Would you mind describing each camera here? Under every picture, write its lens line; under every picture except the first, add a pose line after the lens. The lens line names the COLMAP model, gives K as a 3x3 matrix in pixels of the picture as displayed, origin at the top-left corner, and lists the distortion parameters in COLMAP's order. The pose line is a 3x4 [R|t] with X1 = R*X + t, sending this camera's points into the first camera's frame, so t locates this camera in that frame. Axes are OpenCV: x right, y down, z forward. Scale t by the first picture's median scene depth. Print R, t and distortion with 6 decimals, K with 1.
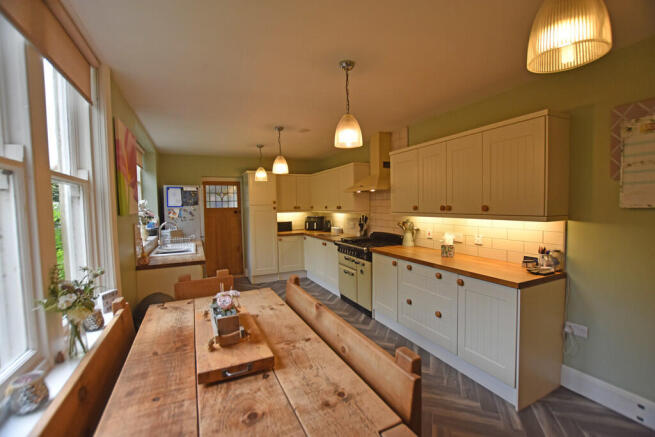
lens RADIAL K [[293.0, 0, 332.1], [0, 293.0, 218.7], [0, 0, 1]] dist [-0.001362, -0.000162]
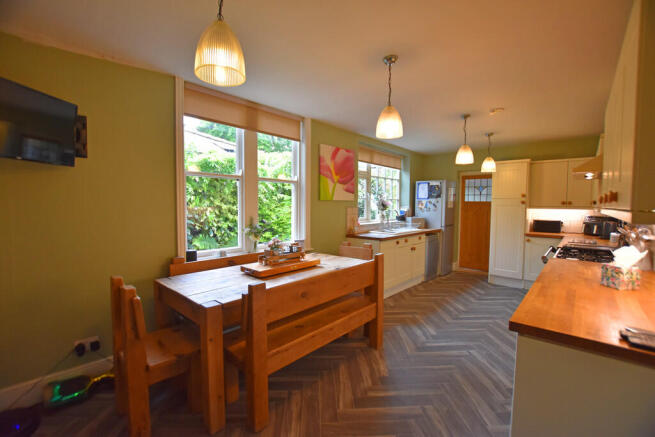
lens RADIAL K [[293.0, 0, 332.1], [0, 293.0, 218.7], [0, 0, 1]] dist [-0.001362, -0.000162]
pose [[0.404304, 0.071374, -0.911836, 0.407006], [-0.062078, 0.996793, 0.050499, 0.002656], [0.912516, 0.036188, 0.407438, 0.168831]]
